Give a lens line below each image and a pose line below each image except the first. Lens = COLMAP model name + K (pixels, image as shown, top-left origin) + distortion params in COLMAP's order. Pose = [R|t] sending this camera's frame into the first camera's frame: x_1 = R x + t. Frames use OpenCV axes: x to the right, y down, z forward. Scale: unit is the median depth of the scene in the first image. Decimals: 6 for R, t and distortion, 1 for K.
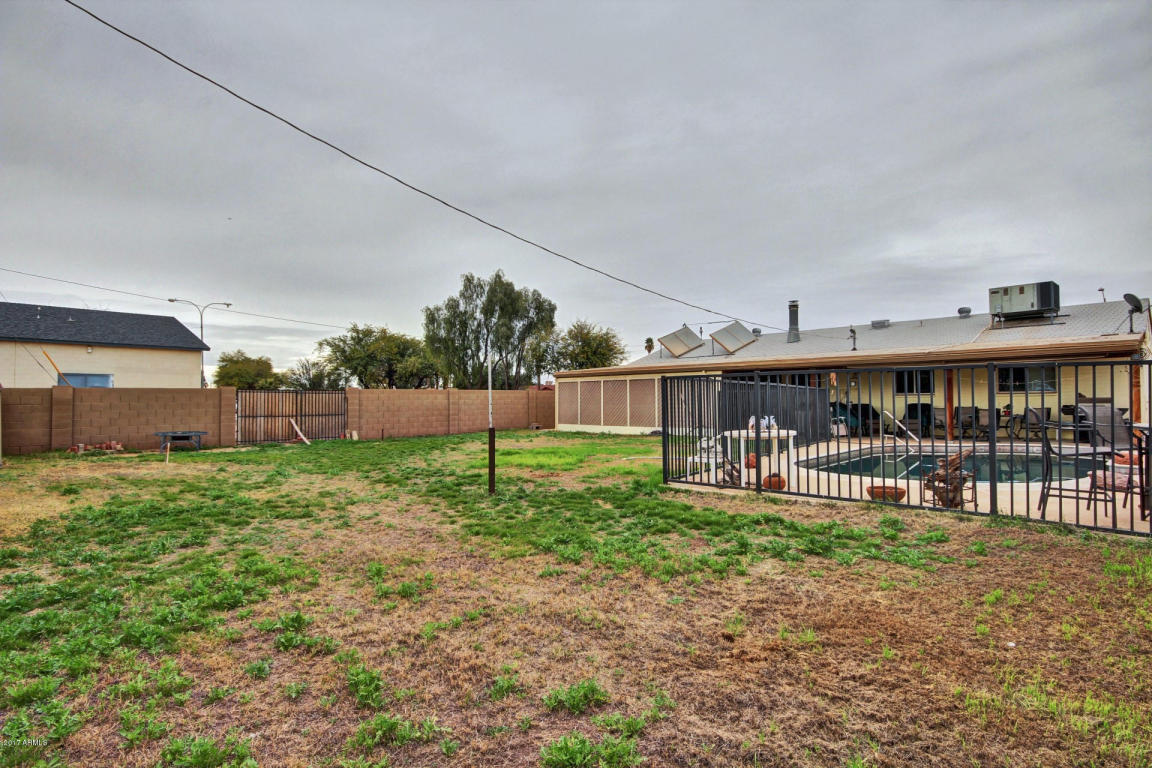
lens RADIAL K [[612.0, 0, 571.2], [0, 612.0, 391.4], [0, 0, 1]] dist [0.002887, 0.000141]
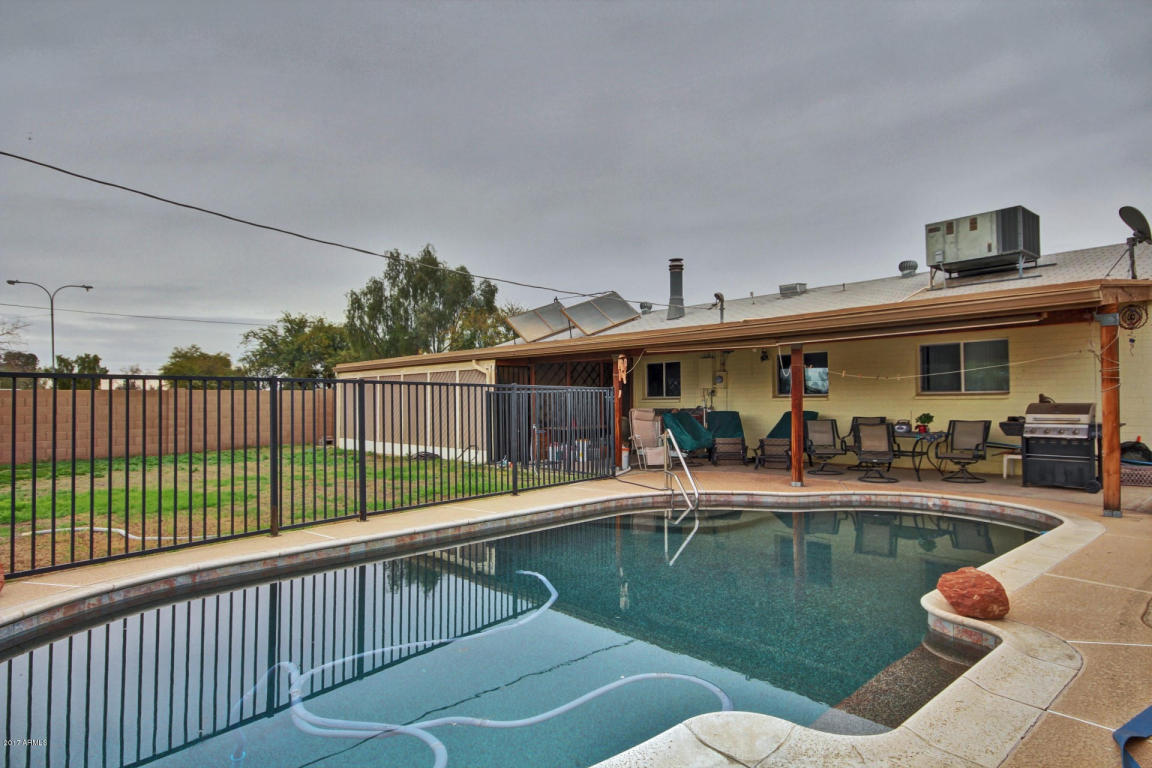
lens RADIAL K [[656.7, 0, 581.5], [0, 656.7, 388.6], [0, 0, 1]] dist [0.005565, 0.002539]
pose [[0.998831, -0.002388, -0.048289, 0.323448], [0.002301, 0.999996, -0.001859, -0.001769], [0.048293, 0.001746, 0.998832, 0.283682]]
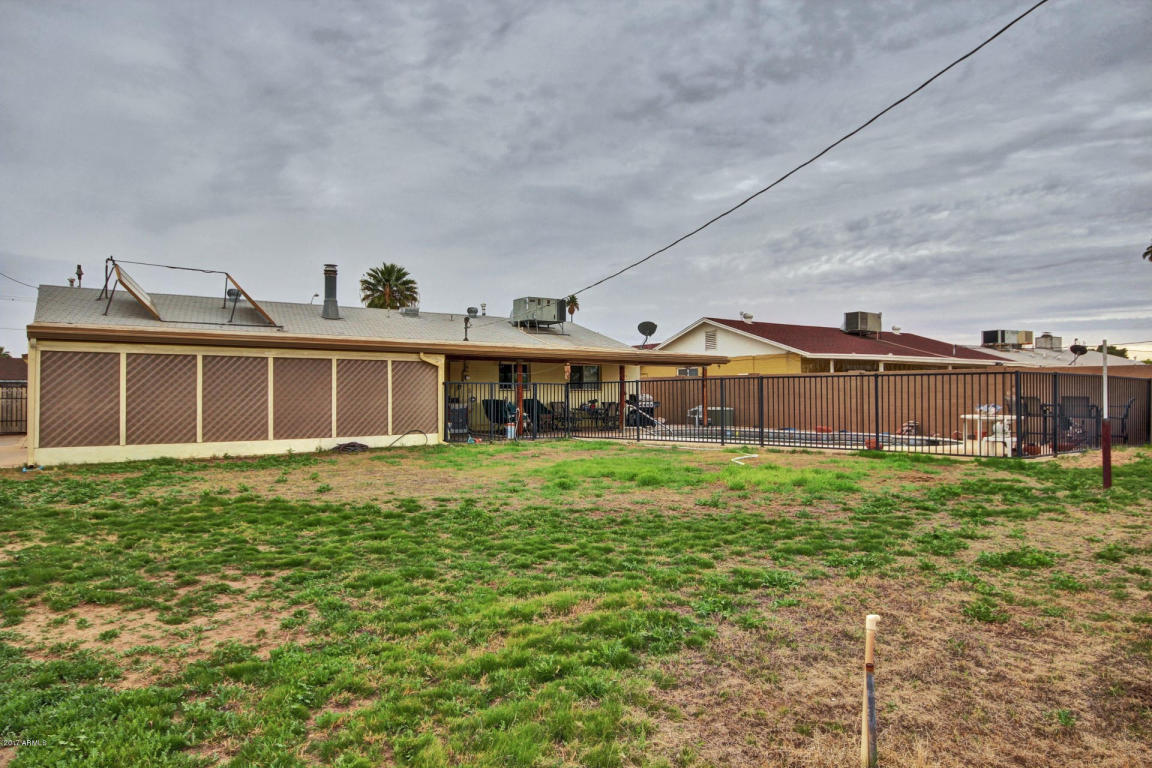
lens RADIAL K [[693.7, 0, 576.0], [0, 693.7, 384.0], [0, 0, 1]] dist [0.001067, -0.000447]
pose [[0.171424, 0.022316, 0.984944, -0.479259], [-0.013911, 0.999699, -0.020229, 0.014470], [-0.985099, -0.010234, 0.171683, 0.612363]]
